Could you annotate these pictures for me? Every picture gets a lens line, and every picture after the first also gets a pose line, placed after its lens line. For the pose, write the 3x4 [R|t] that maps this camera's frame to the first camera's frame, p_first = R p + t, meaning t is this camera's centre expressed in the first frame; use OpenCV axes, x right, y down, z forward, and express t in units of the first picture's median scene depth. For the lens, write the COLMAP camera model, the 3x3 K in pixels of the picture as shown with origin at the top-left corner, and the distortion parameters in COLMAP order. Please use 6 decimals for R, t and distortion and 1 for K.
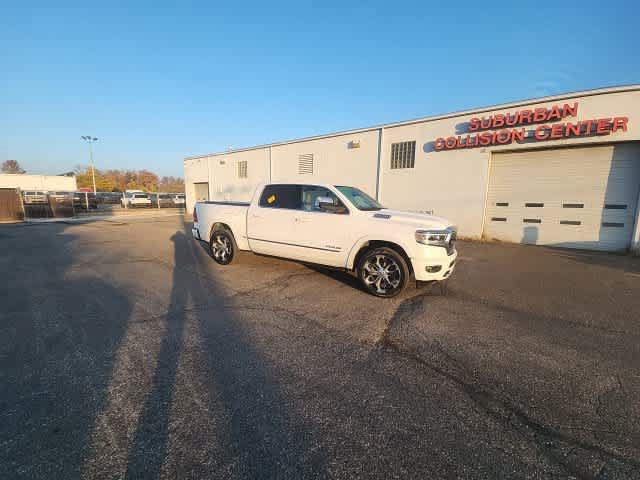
lens RADIAL K [[257.3, 0, 322.1], [0, 257.3, 239.8], [0, 0, 1]] dist [0.002940, -0.000261]
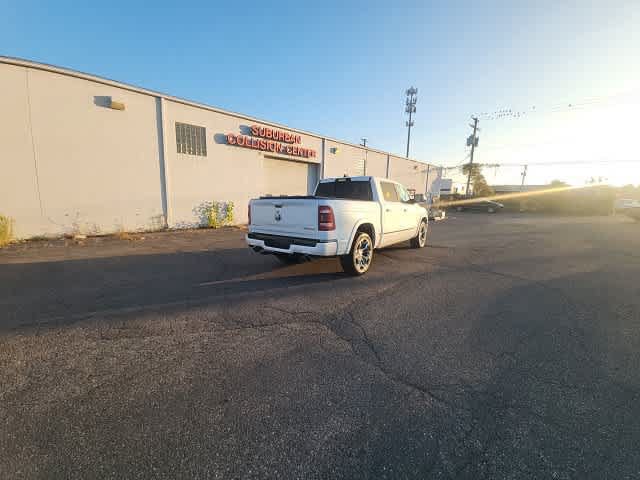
lens RADIAL K [[257.2, 0, 320.0], [0, 257.2, 240.0], [0, 0, 1]] dist [0.000515, 0.000042]
pose [[0.138699, -0.175883, 0.974591, -0.706247], [0.131161, 0.978696, 0.157957, -0.094204], [-0.981611, 0.105920, 0.158813, 0.594984]]
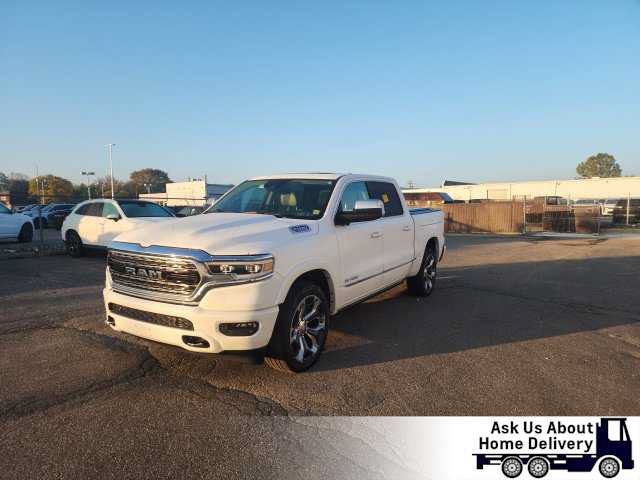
lens RADIAL K [[420.5, 0, 315.6], [0, 420.5, 239.9], [0, 0, 1]] dist [0.101138, -0.090810]
pose [[-0.027336, 0.059393, -0.997860, 0.577755], [-0.145751, 0.987329, 0.062759, -0.071426], [0.988944, 0.147154, -0.018333, 0.585923]]
